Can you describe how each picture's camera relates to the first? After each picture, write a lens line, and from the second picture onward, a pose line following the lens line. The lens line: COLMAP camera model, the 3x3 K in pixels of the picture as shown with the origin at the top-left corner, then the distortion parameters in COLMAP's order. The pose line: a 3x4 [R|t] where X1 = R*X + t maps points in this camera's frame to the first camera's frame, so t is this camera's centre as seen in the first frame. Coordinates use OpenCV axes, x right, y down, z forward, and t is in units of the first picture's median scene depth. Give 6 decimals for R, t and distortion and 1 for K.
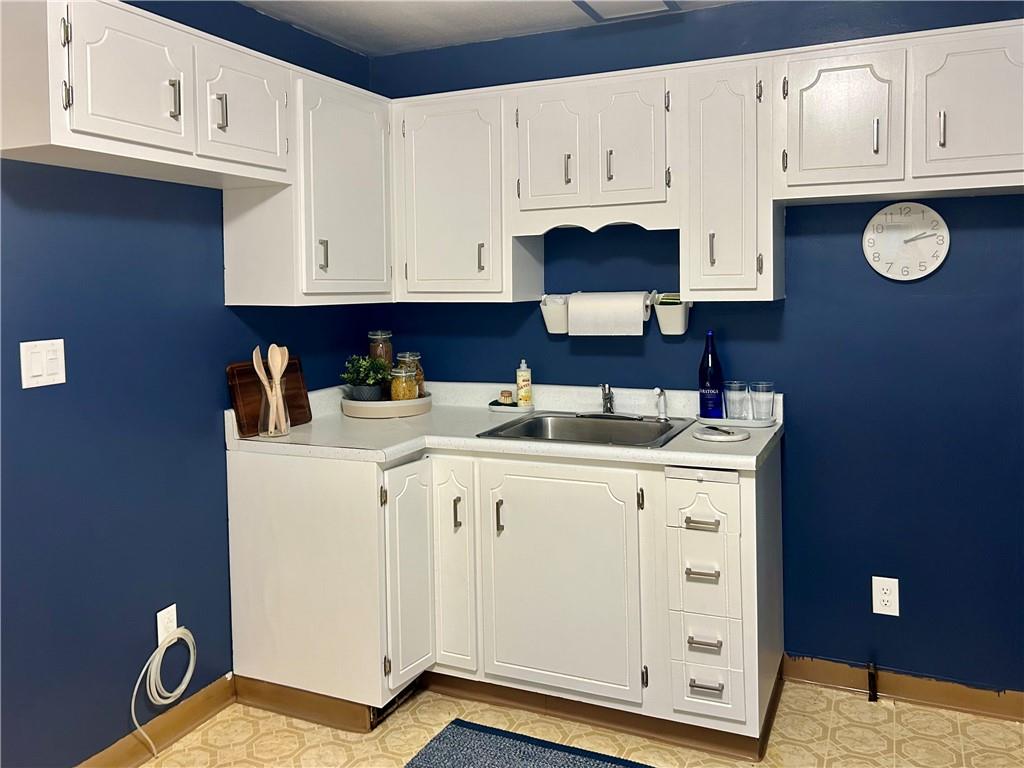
lens RADIAL K [[700.9, 0, 503.3], [0, 700.9, 353.1], [0, 0, 1]] dist [0.042021, -0.045340]
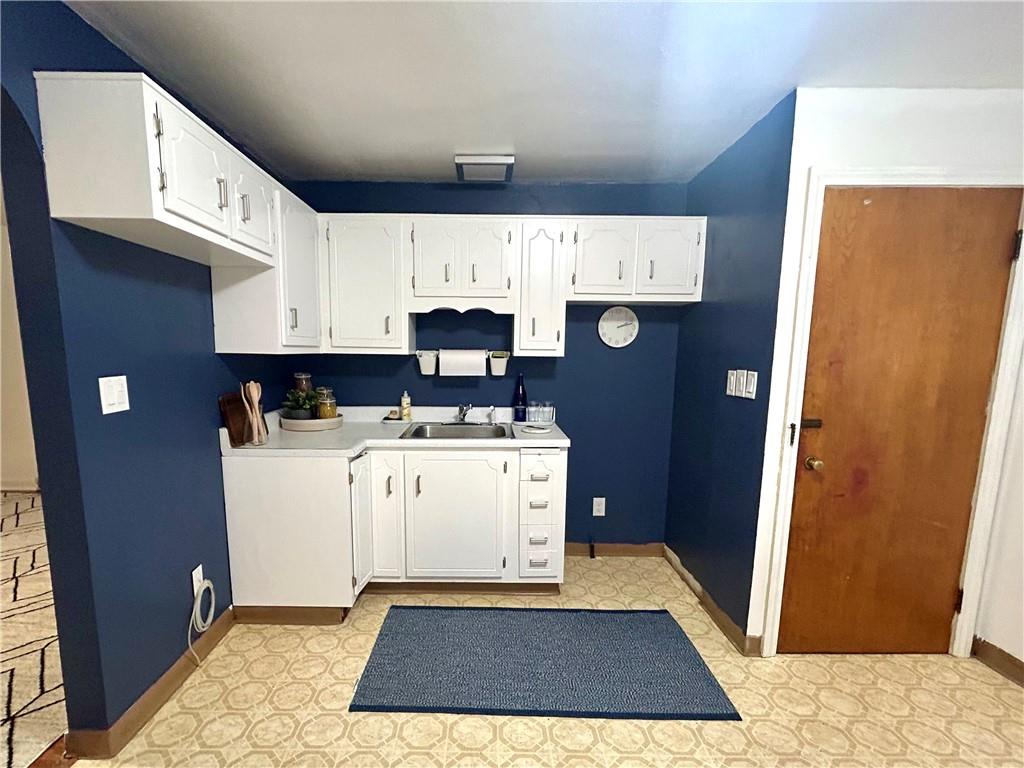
lens RADIAL K [[427.5, 0, 459.3], [0, 427.5, 434.0], [0, 0, 1]] dist [-0.000170, -0.000056]
pose [[0.933117, -0.045517, 0.356680, -0.254727], [0.009049, 0.994614, 0.103252, 0.008466], [-0.359459, -0.093118, 0.928503, 0.034757]]
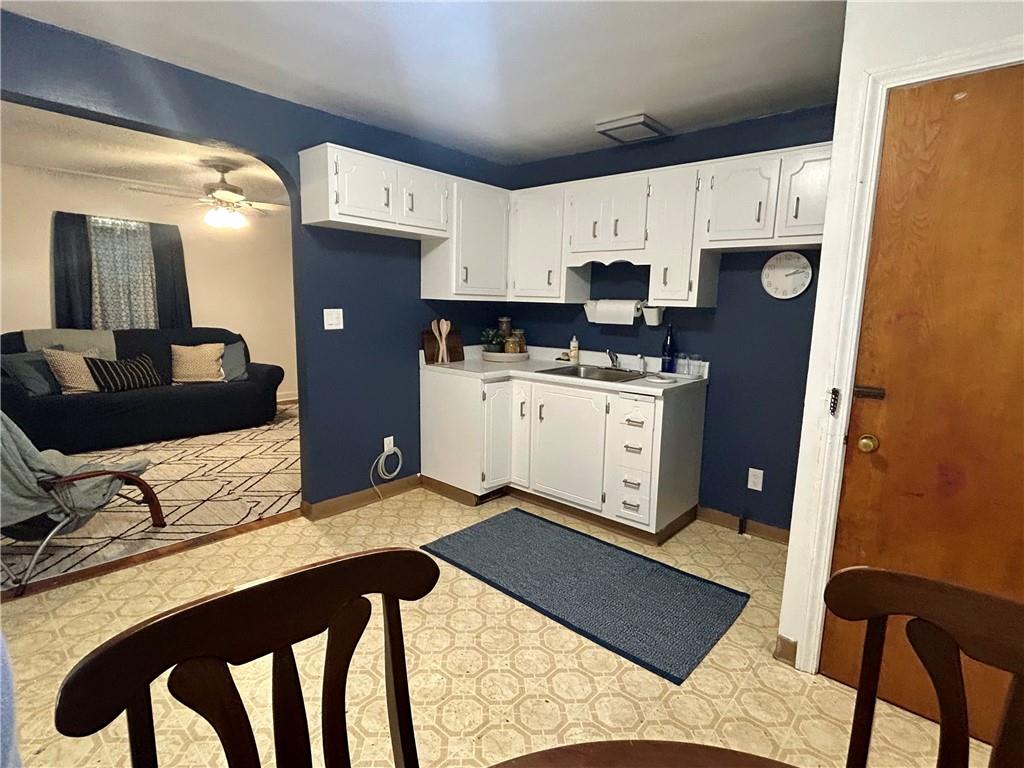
lens RADIAL K [[422.4, 0, 526.7], [0, 422.4, 388.6], [0, 0, 1]] dist [0.000510, -0.000035]
pose [[0.970426, 0.087160, -0.225115, 0.202588], [-0.061177, 0.990895, 0.119931, 0.025034], [0.233519, -0.102613, 0.966923, -0.139704]]
